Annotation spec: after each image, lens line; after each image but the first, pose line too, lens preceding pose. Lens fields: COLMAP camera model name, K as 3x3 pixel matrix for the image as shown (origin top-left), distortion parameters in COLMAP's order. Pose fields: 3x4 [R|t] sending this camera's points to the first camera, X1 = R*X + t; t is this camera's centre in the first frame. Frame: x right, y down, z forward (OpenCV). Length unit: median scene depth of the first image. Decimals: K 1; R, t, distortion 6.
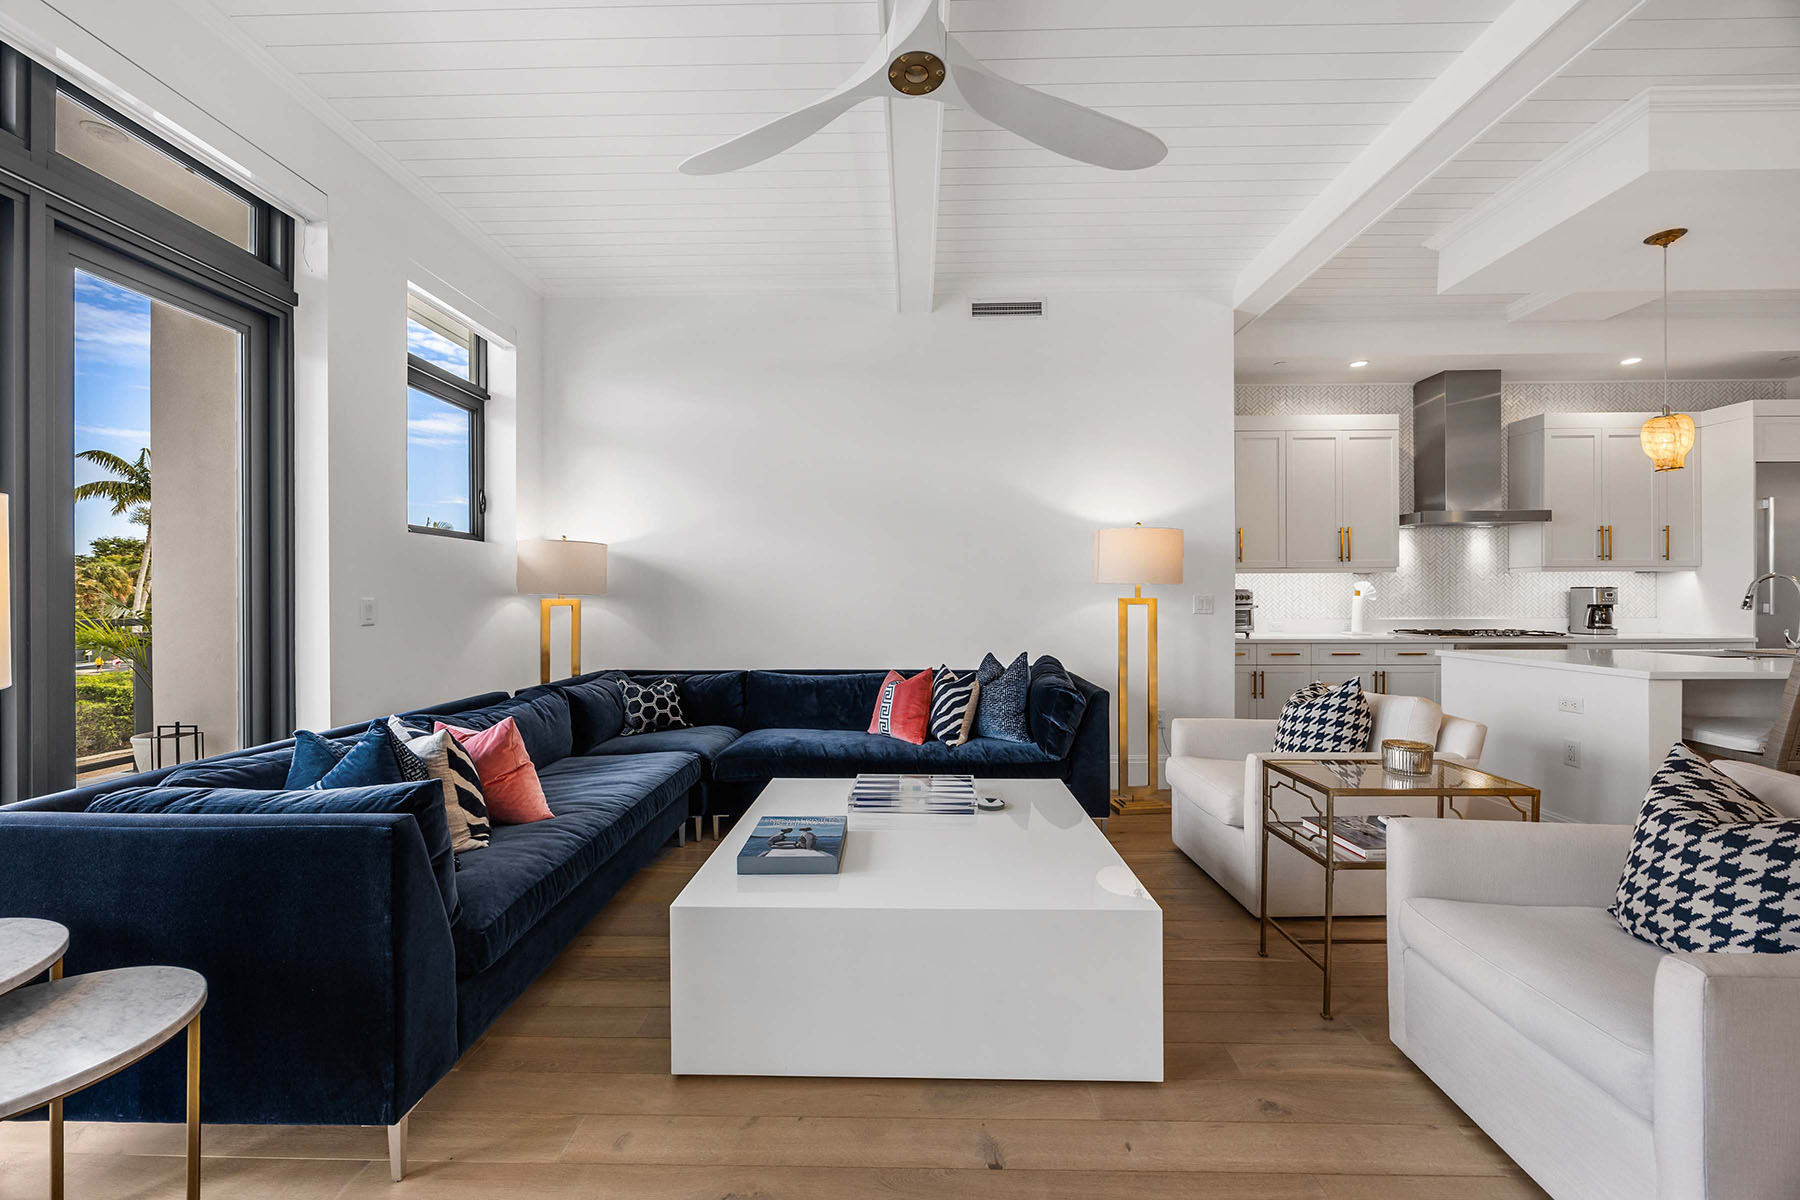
lens RADIAL K [[684.8, 0, 898.4], [0, 684.8, 602.4], [0, 0, 1]] dist [-0.004076, 0.000509]
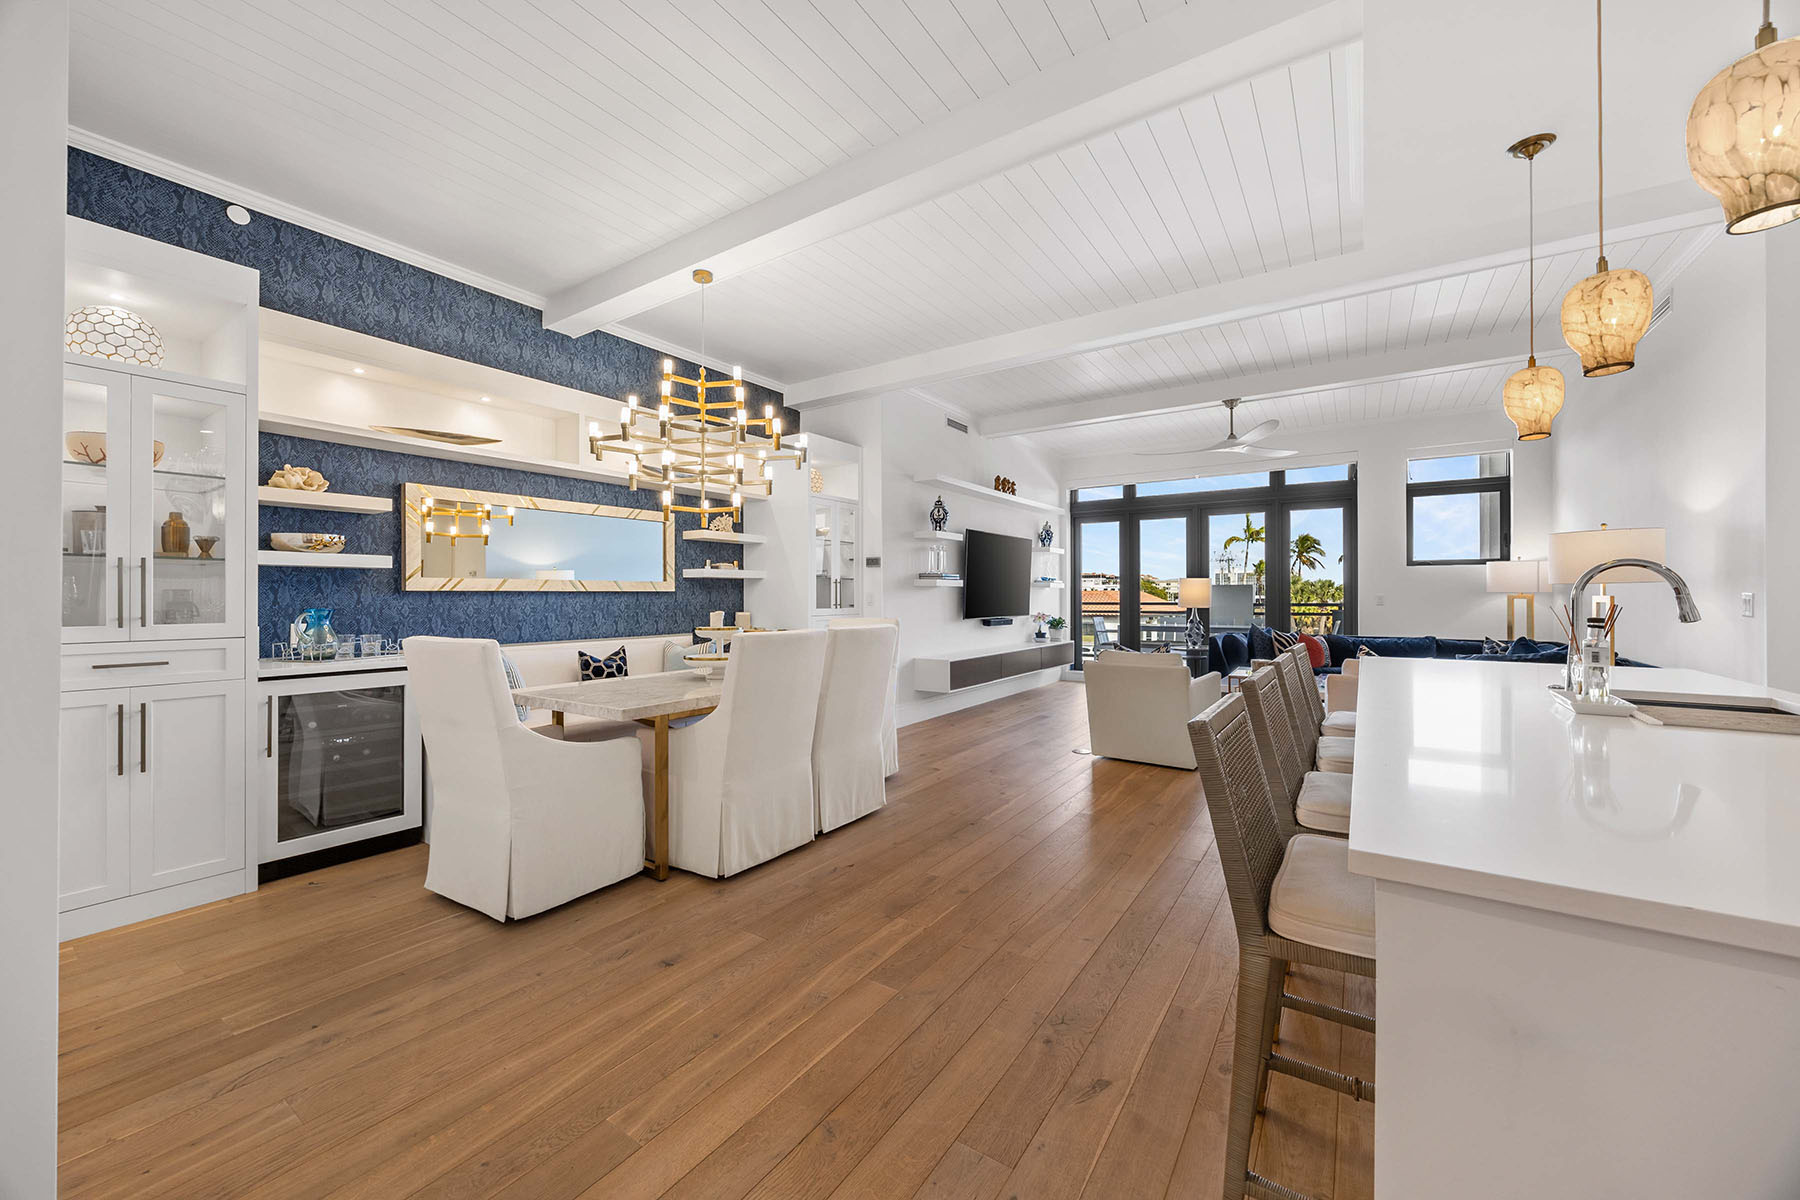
lens RADIAL K [[684.8, 0, 900.7], [0, 684.8, 590.7], [0, 0, 1]] dist [-0.004076, 0.000509]
pose [[-0.539087, 0.001341, -0.842249, 1.566006], [-0.001644, 0.999995, 0.002645, -0.015325], [0.842248, 0.002810, -0.539082, 0.575261]]
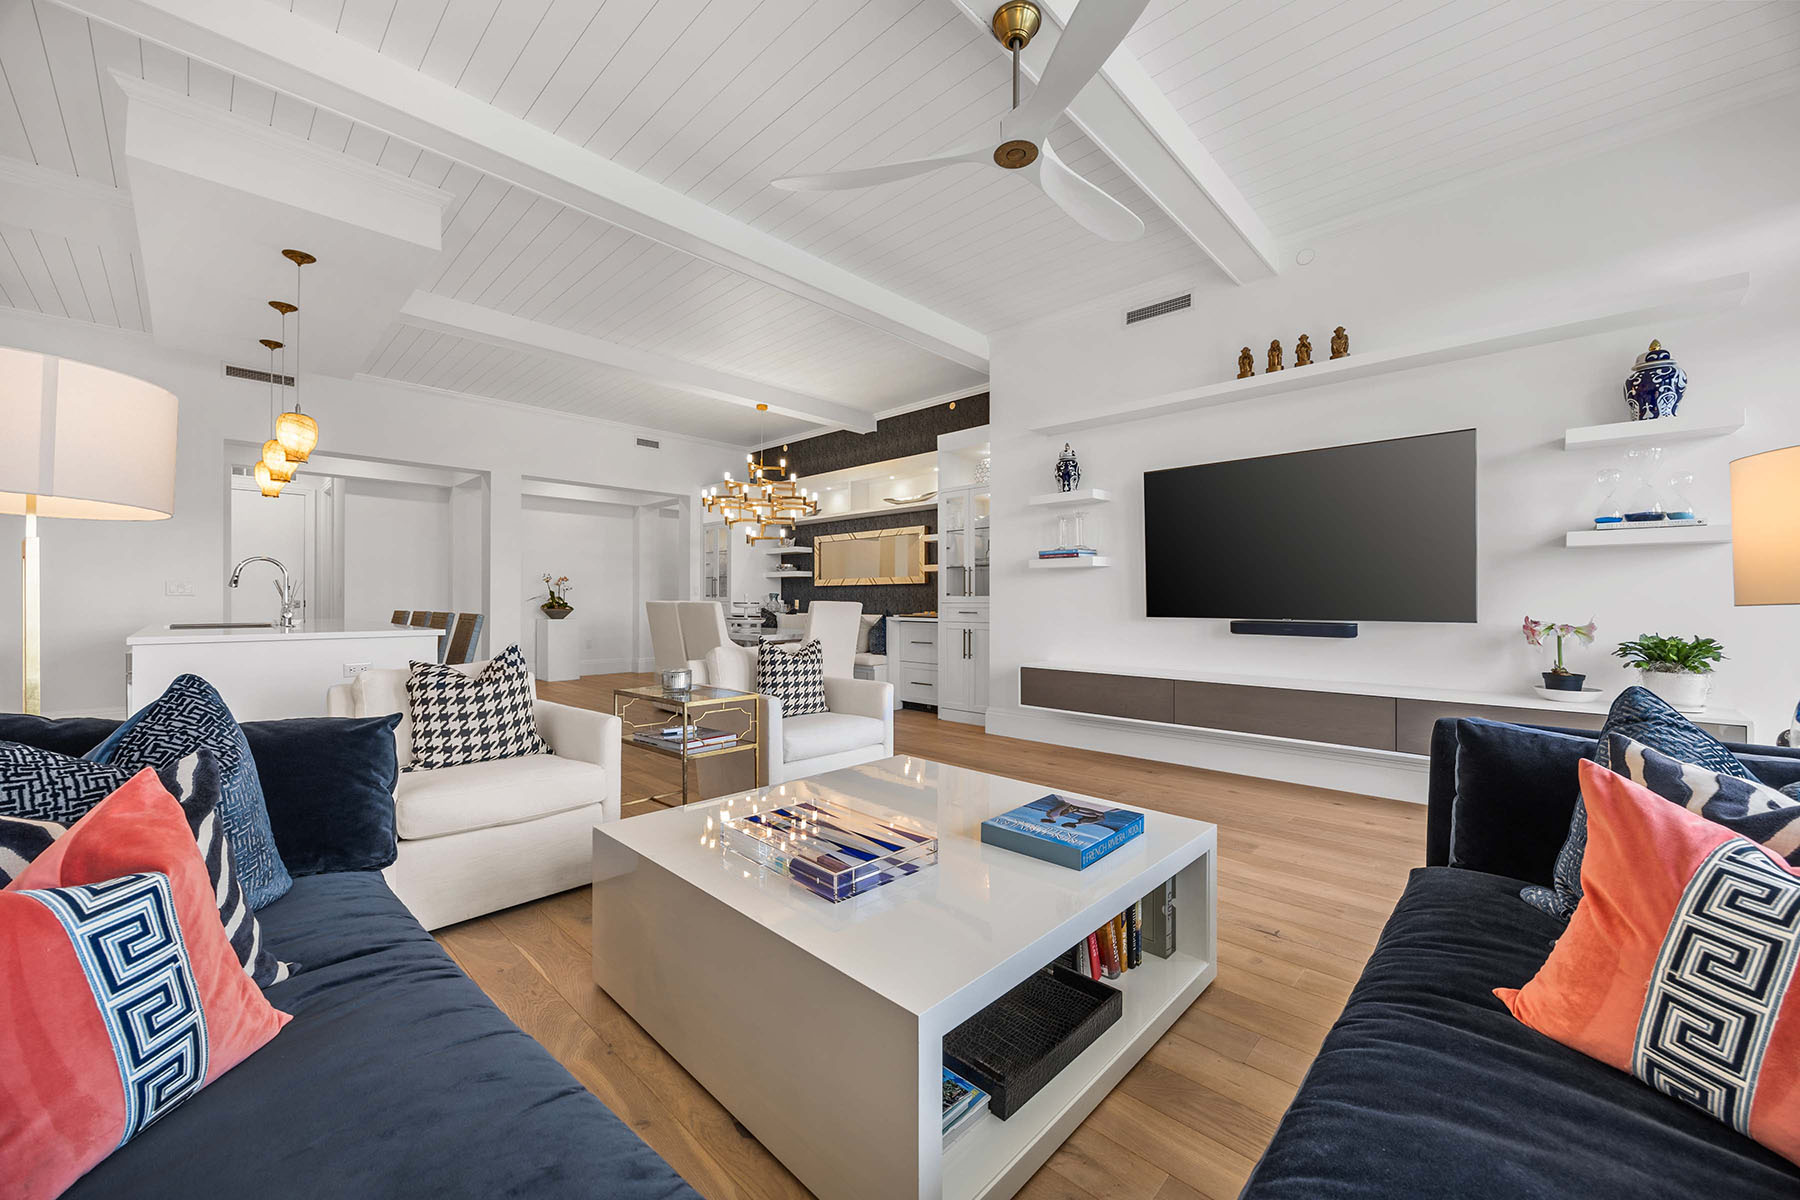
lens RADIAL K [[684.8, 0, 908.7], [0, 684.8, 602.1], [0, 0, 1]] dist [-0.004076, 0.000509]
pose [[-0.746961, 0.003023, 0.664861, -0.268511], [0.005076, 0.999986, 0.001156, 0.031163], [-0.664849, 0.004238, -0.746966, 0.827761]]
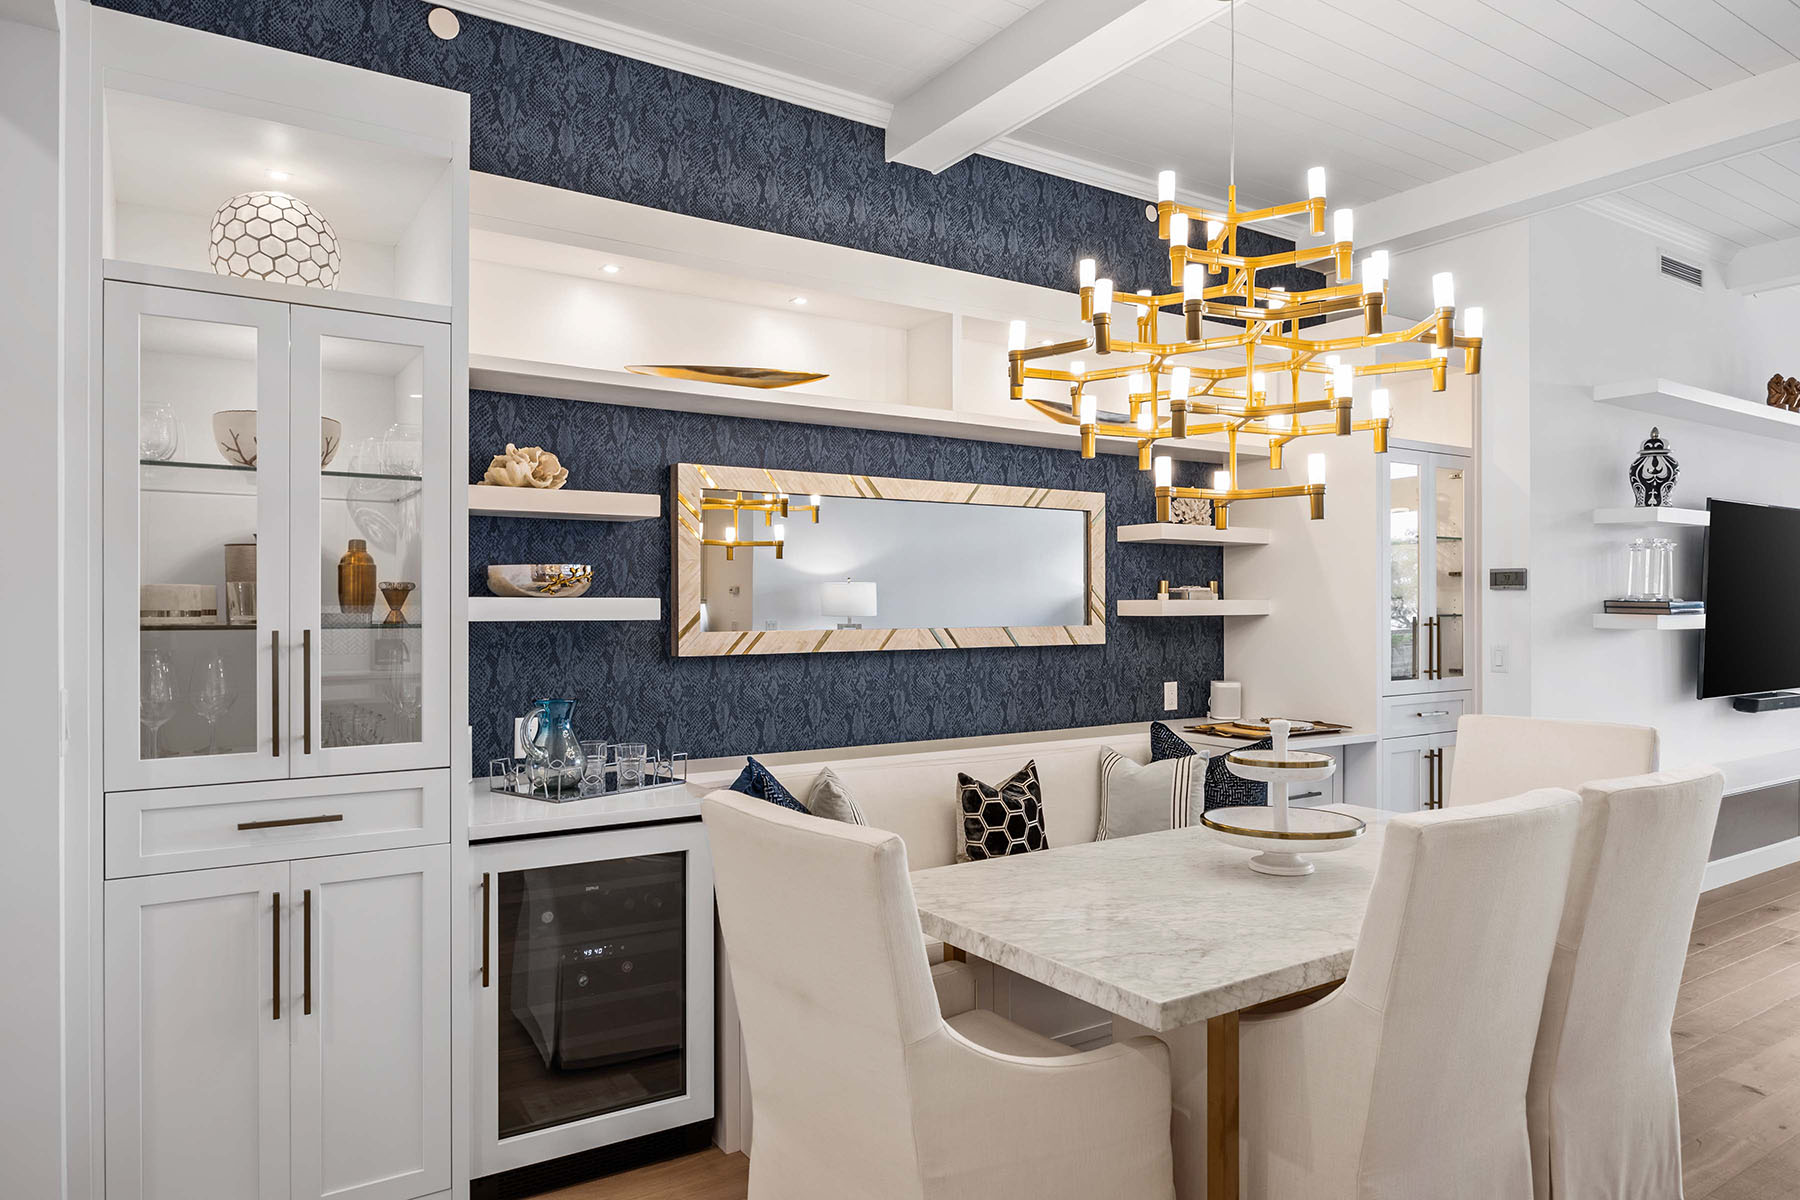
lens RADIAL K [[1136.1, 0, 913.4], [0, 1136.1, 593.7], [0, 0, 1]] dist [-0.010337, 0.002031]
pose [[-0.817308, 0.000936, -0.576201, 1.501436], [0.001604, 0.999999, -0.000652, -0.055681], [0.576199, -0.001457, -0.817308, 0.332947]]
